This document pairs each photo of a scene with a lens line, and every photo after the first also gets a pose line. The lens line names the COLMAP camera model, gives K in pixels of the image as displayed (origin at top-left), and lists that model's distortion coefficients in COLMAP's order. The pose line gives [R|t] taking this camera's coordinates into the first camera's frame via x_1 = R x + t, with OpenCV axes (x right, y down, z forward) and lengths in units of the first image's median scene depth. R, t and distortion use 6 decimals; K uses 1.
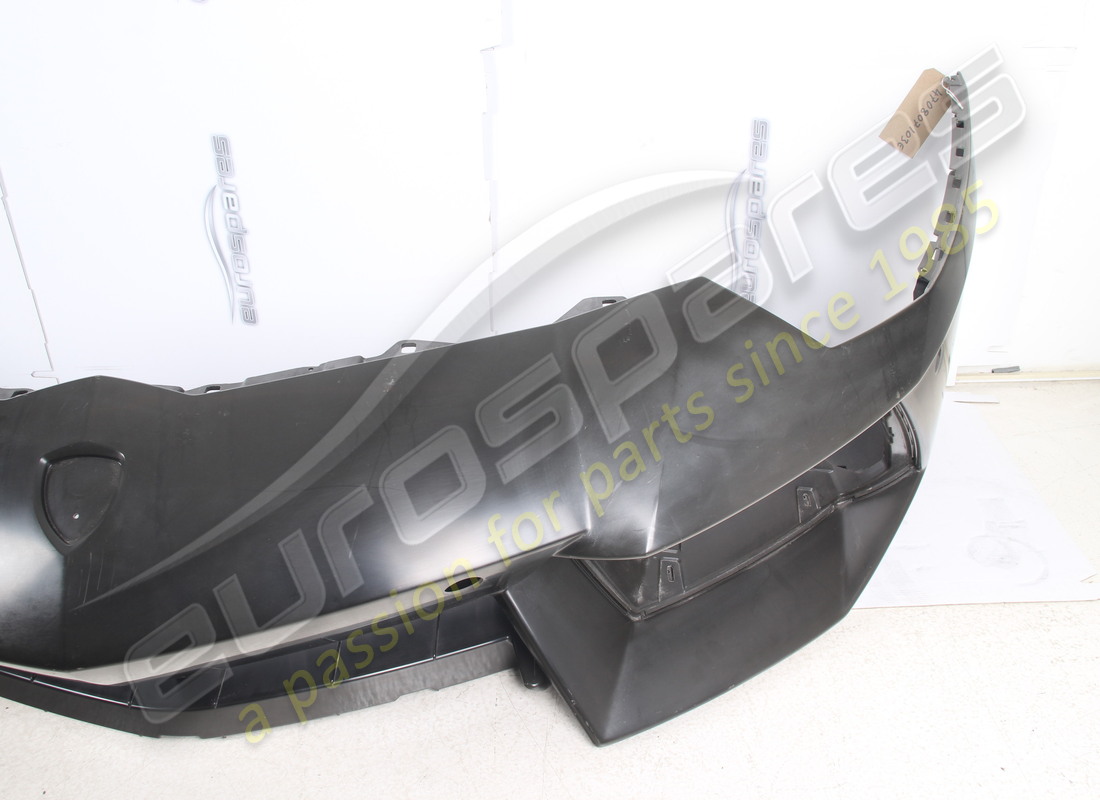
lens RADIAL K [[968.0, 0, 550.0], [0, 968.0, 400.0], [0, 0, 1]] dist [-0.167033, 0.142051]
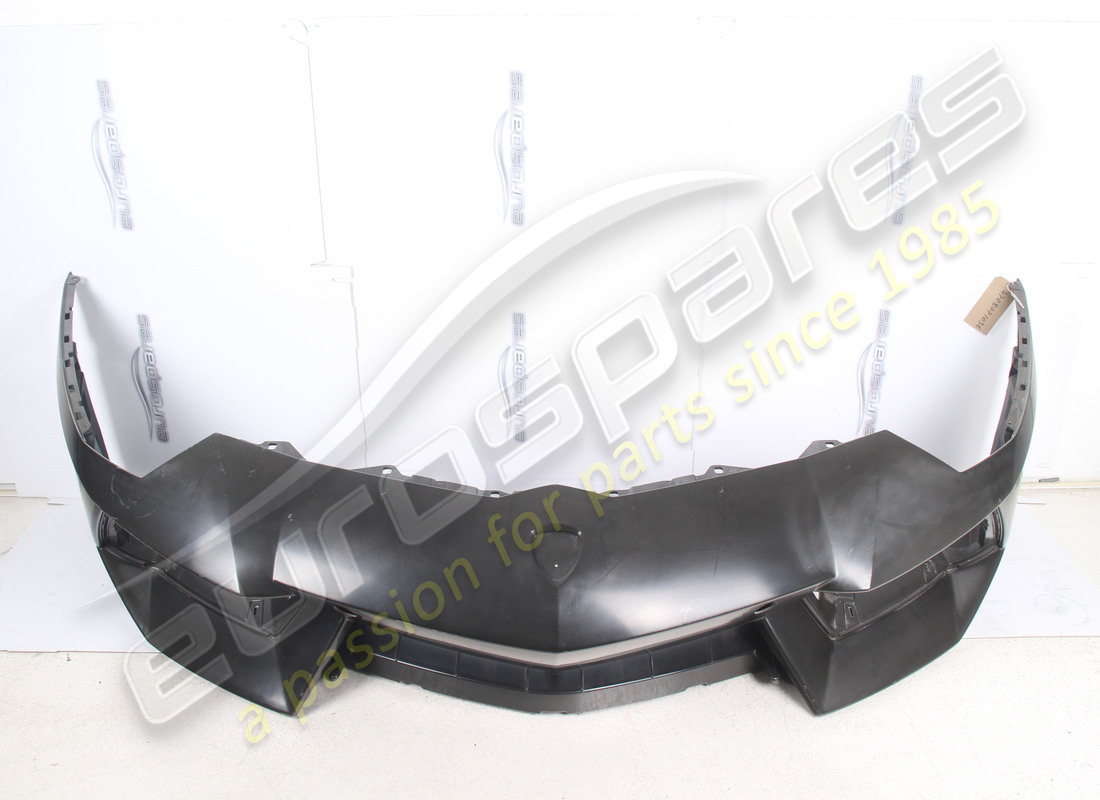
lens RADIAL K [[968.0, 0, 550.0], [0, 968.0, 400.0], [0, 0, 1]] dist [-0.167033, 0.142051]
pose [[0.999792, 0.016154, -0.012483, -0.353197], [-0.017277, 0.995246, -0.095848, -0.007695], [0.010875, 0.096043, 0.995318, -0.583498]]
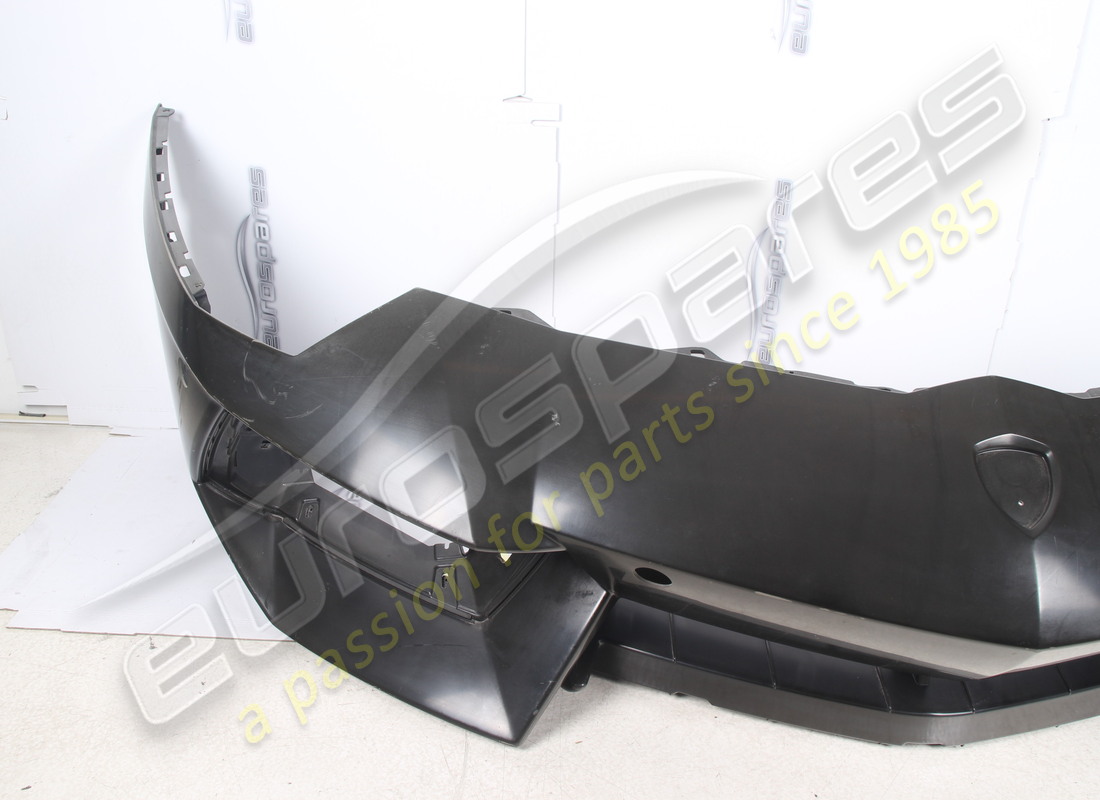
lens RADIAL K [[968.0, 0, 550.0], [0, 968.0, 400.0], [0, 0, 1]] dist [-0.167033, 0.142051]
pose [[0.998442, 0.045437, -0.032381, -0.709488], [-0.048320, 0.994338, -0.094639, 0.094457], [0.027897, 0.096057, 0.994985, -0.051194]]
